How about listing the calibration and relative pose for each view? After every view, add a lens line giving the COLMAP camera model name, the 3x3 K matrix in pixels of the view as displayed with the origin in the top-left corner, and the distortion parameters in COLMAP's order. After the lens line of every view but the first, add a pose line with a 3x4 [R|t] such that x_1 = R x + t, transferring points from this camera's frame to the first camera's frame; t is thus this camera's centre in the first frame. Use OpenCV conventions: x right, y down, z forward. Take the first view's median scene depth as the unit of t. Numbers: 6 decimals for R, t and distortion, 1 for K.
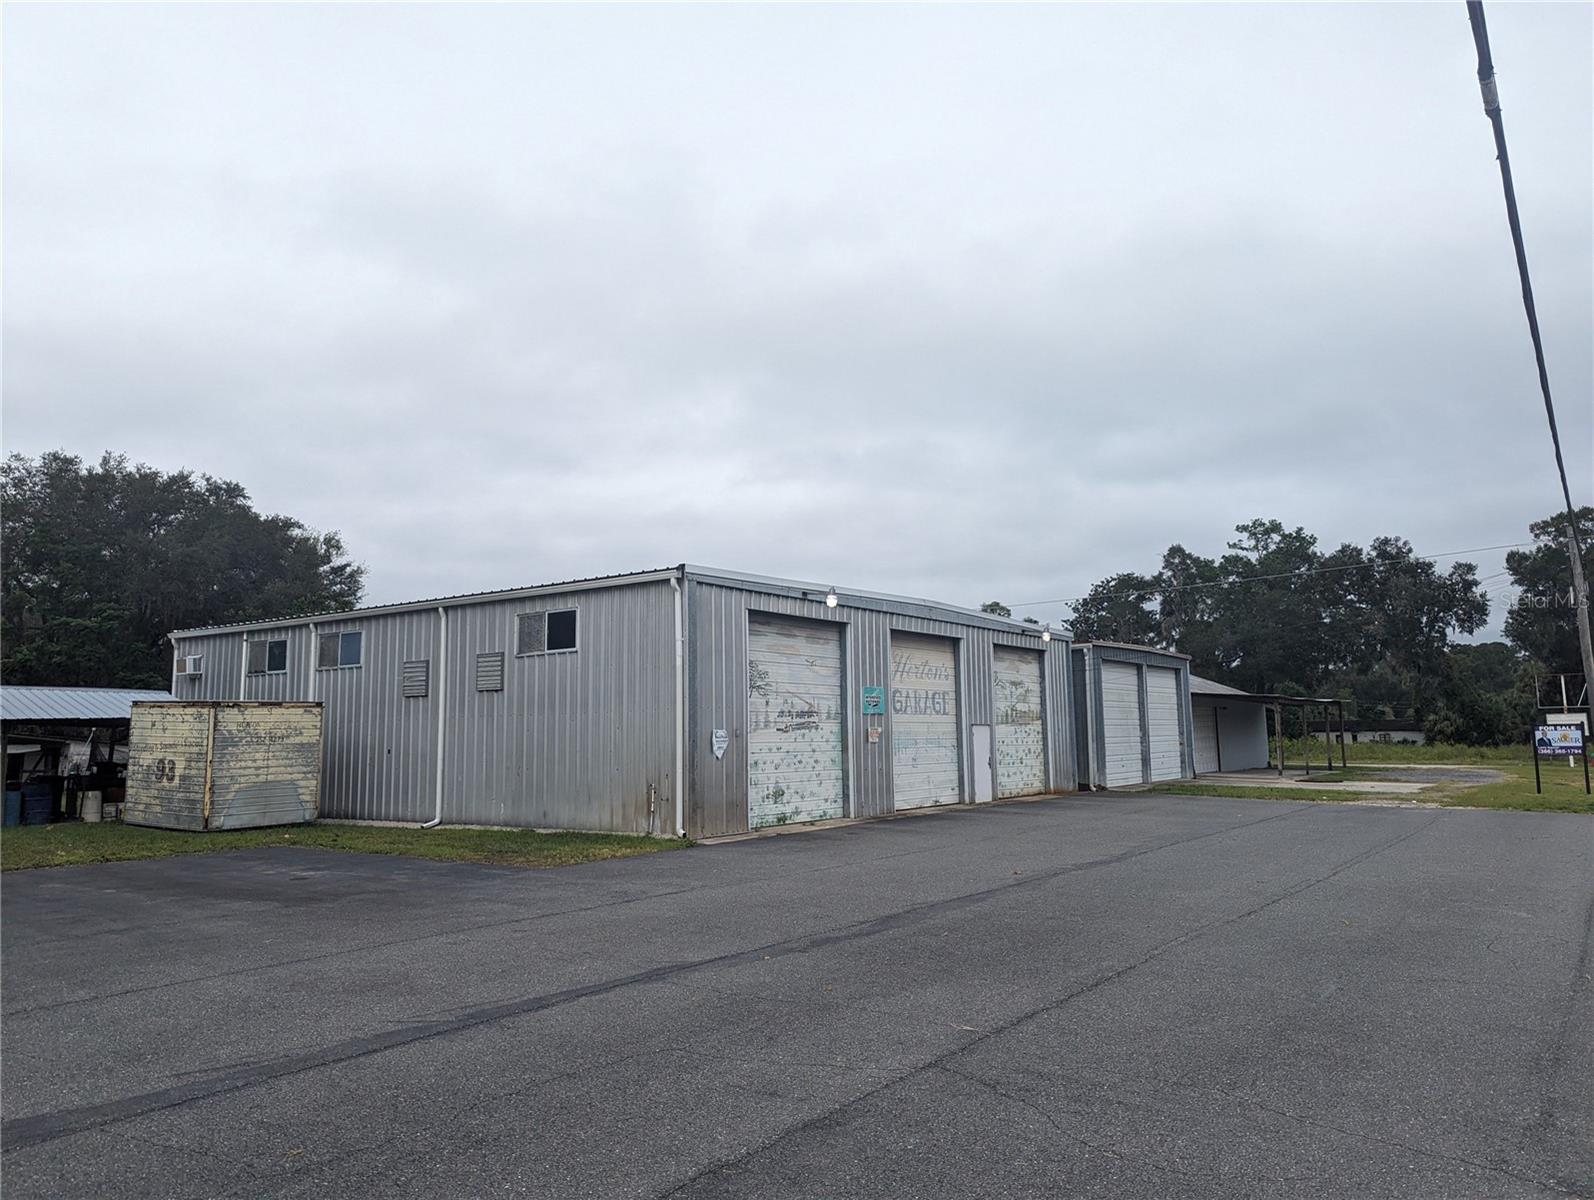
lens RADIAL K [[1105.2, 0, 797.0], [0, 1105.2, 600.0], [0, 0, 1]] dist [0.000783, -0.041473]
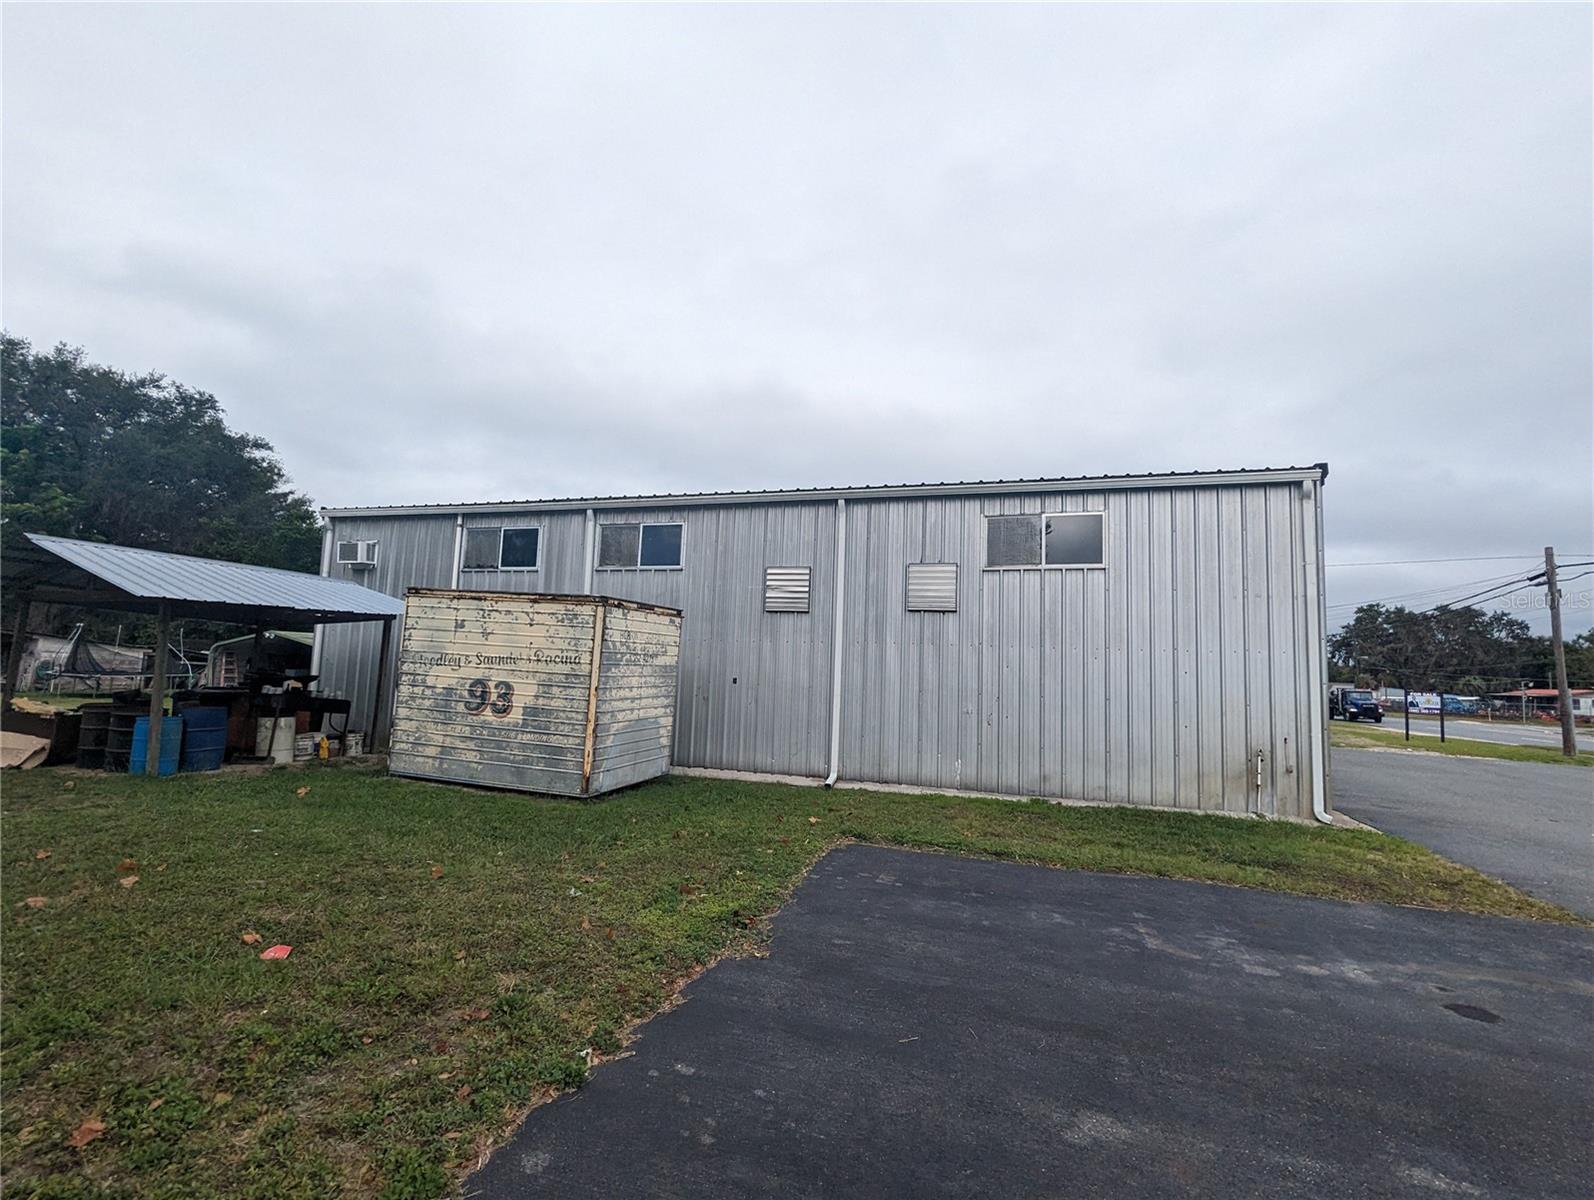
lens RADIAL K [[783.5, 0, 797.0], [0, 783.5, 600.0], [0, 0, 1]] dist [-0.003115, -0.000182]
pose [[0.963792, 0.078436, 0.254860, -0.509408], [-0.086581, 0.996026, 0.020881, 0.071109], [-0.252209, -0.042191, 0.966753, 0.500186]]
